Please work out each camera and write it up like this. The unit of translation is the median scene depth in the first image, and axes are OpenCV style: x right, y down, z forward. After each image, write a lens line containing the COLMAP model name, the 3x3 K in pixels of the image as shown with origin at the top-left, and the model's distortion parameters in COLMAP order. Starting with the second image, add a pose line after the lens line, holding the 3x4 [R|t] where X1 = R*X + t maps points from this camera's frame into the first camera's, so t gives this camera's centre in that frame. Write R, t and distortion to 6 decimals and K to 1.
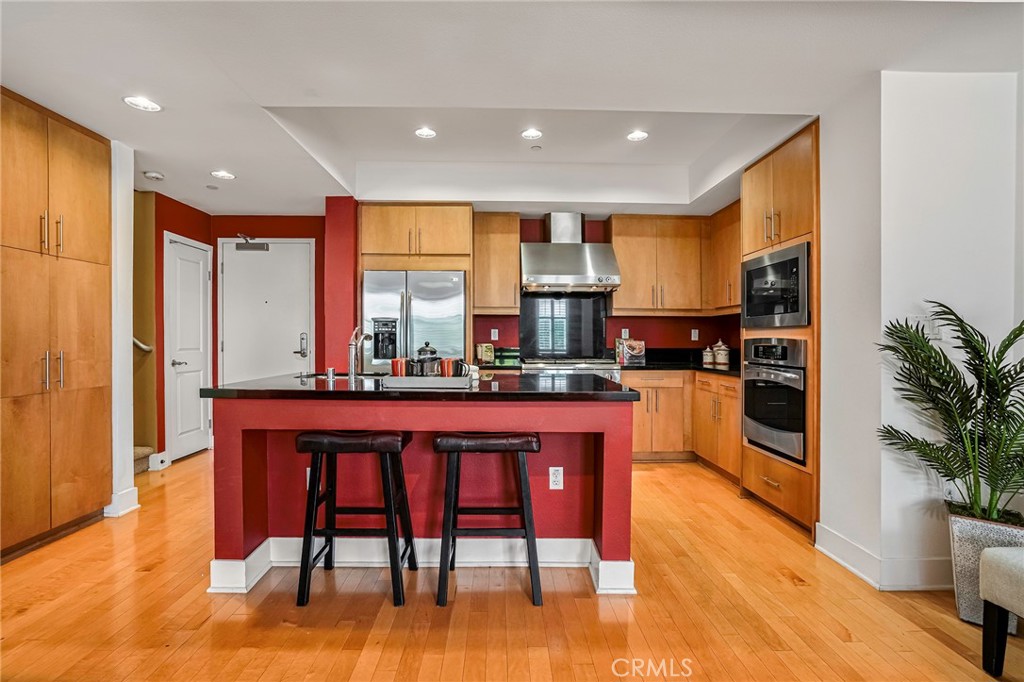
lens RADIAL K [[482.7, 0, 505.3], [0, 482.7, 346.3], [0, 0, 1]] dist [-0.038174, 0.010767]
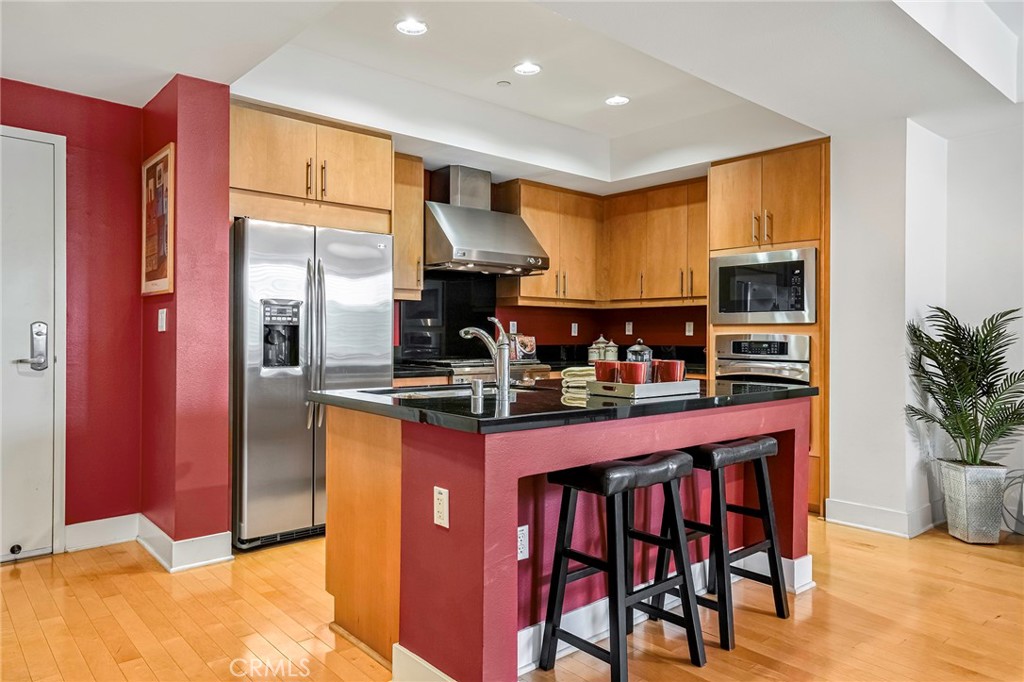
lens RADIAL K [[685.0, 0, 512.0], [0, 685.0, 341.0], [0, 0, 1]] dist [0.004313, 0.001830]
pose [[0.758357, -0.006628, 0.651806, -0.580284], [0.007962, 0.999968, 0.000905, -0.005676], [-0.651791, 0.004503, 0.758385, 0.152060]]
